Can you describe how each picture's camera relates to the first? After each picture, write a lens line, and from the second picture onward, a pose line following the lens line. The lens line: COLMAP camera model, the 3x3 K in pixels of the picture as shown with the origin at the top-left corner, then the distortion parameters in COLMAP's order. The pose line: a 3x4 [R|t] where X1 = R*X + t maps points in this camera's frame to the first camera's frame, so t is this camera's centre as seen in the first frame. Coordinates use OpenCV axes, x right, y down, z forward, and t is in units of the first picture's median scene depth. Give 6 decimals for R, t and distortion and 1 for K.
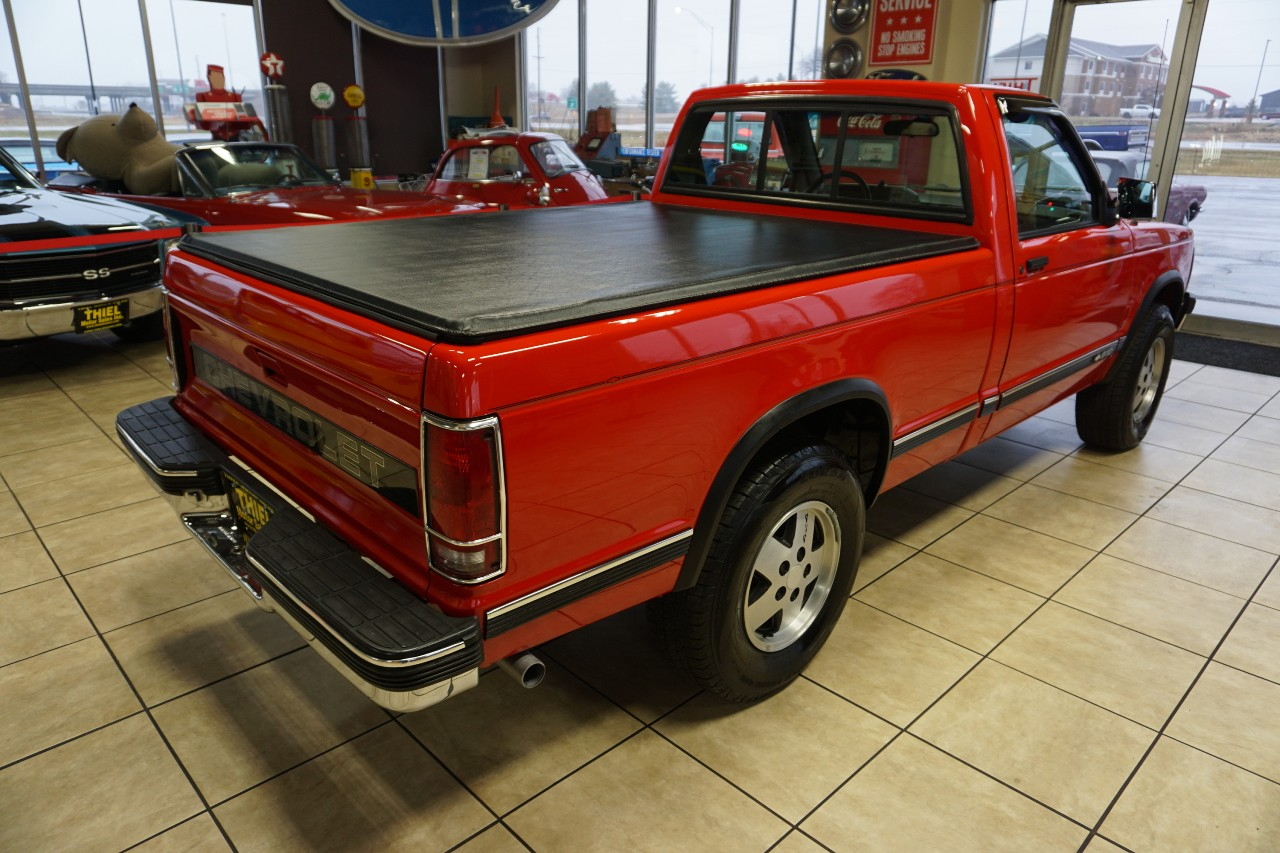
lens RADIAL K [[857.2, 0, 644.9], [0, 857.2, 424.3], [0, 0, 1]] dist [-0.041361, 0.037246]
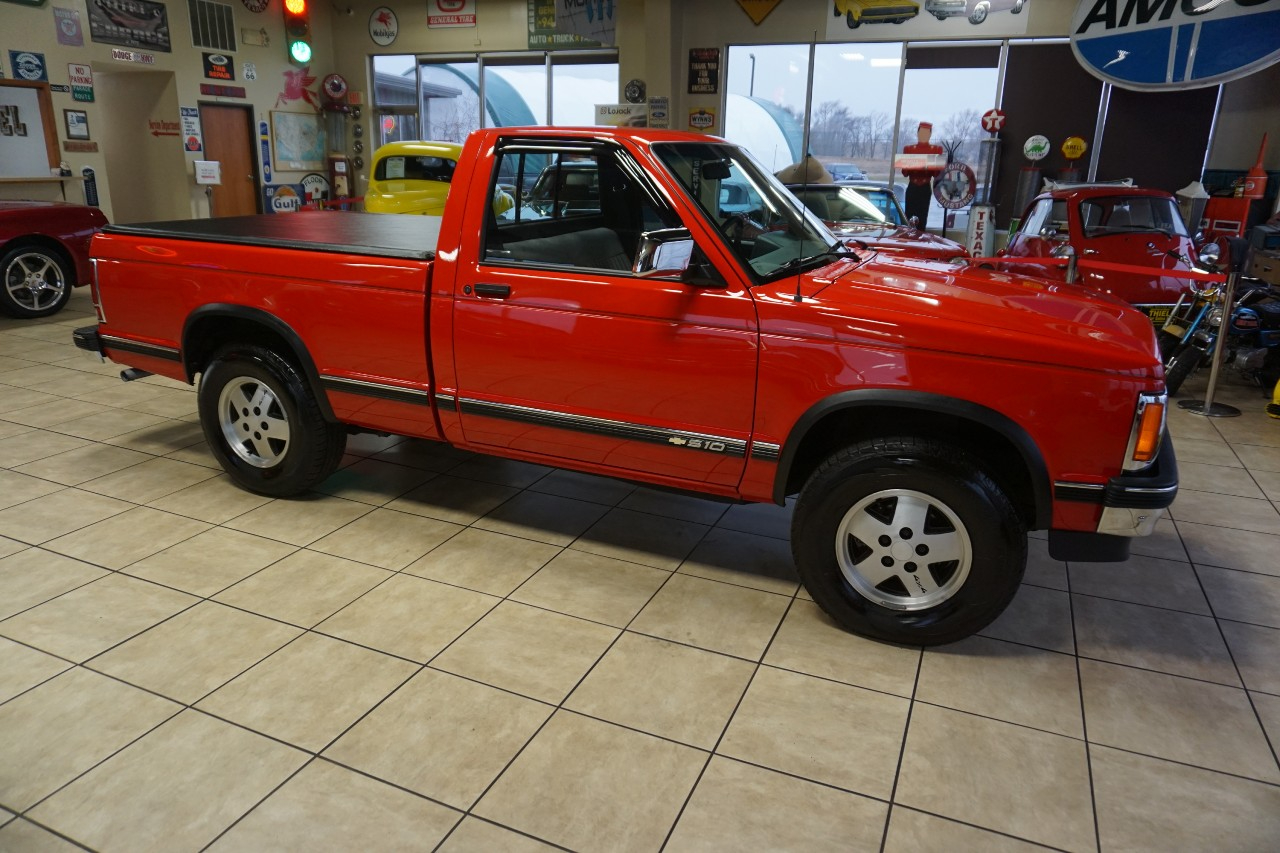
lens RADIAL K [[858.1, 0, 630.2], [0, 858.1, 425.7], [0, 0, 1]] dist [-0.036828, 0.034994]
pose [[0.369302, 0.272563, -0.888440, 1.685097], [-0.323857, 0.933837, 0.151871, -0.272696], [0.871053, 0.231641, 0.433140, 0.791698]]
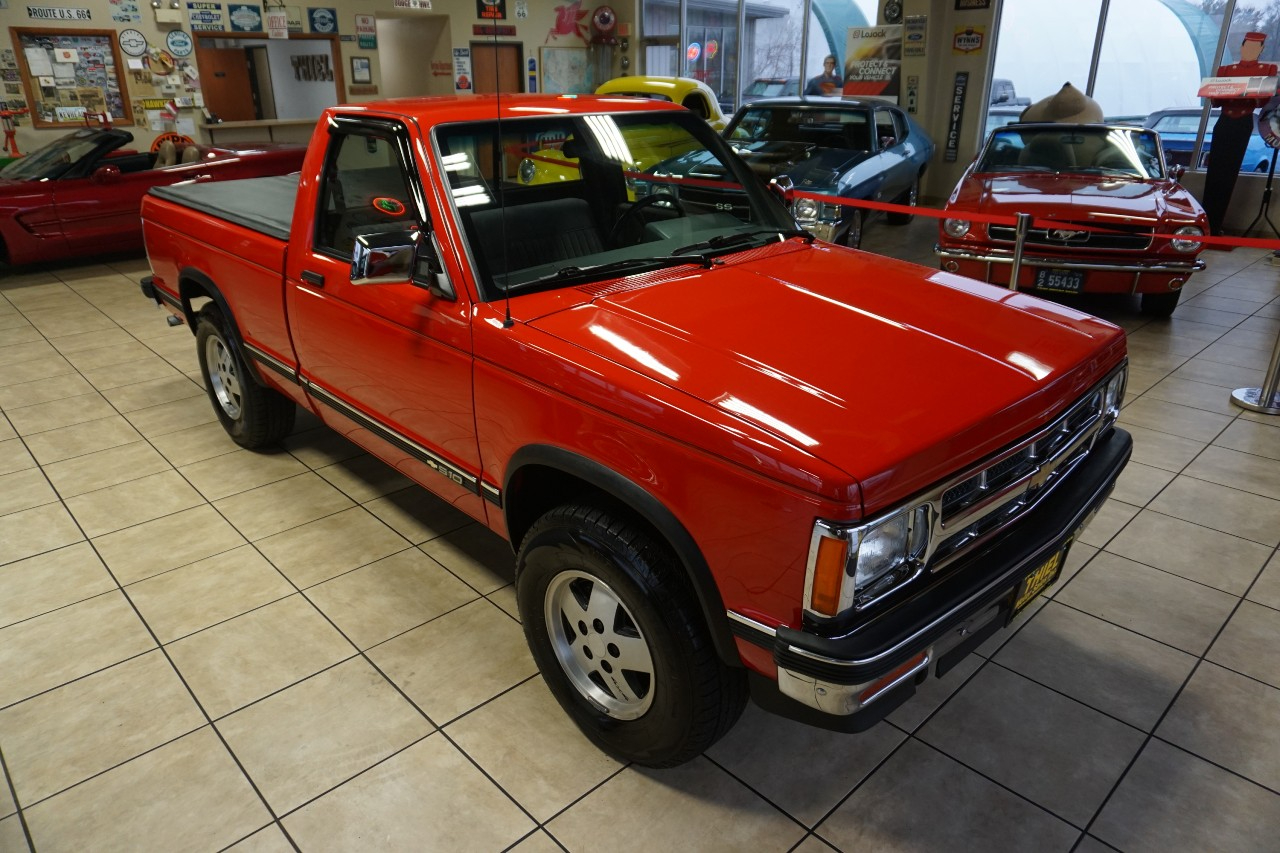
lens RADIAL K [[857.5, 0, 627.9], [0, 857.5, 422.7], [0, 0, 1]] dist [-0.046498, 0.041081]
pose [[-0.032039, 0.367548, -0.929453, 1.626813], [-0.325056, 0.875545, 0.357435, -0.582450], [0.945152, 0.313576, 0.091422, 1.451158]]
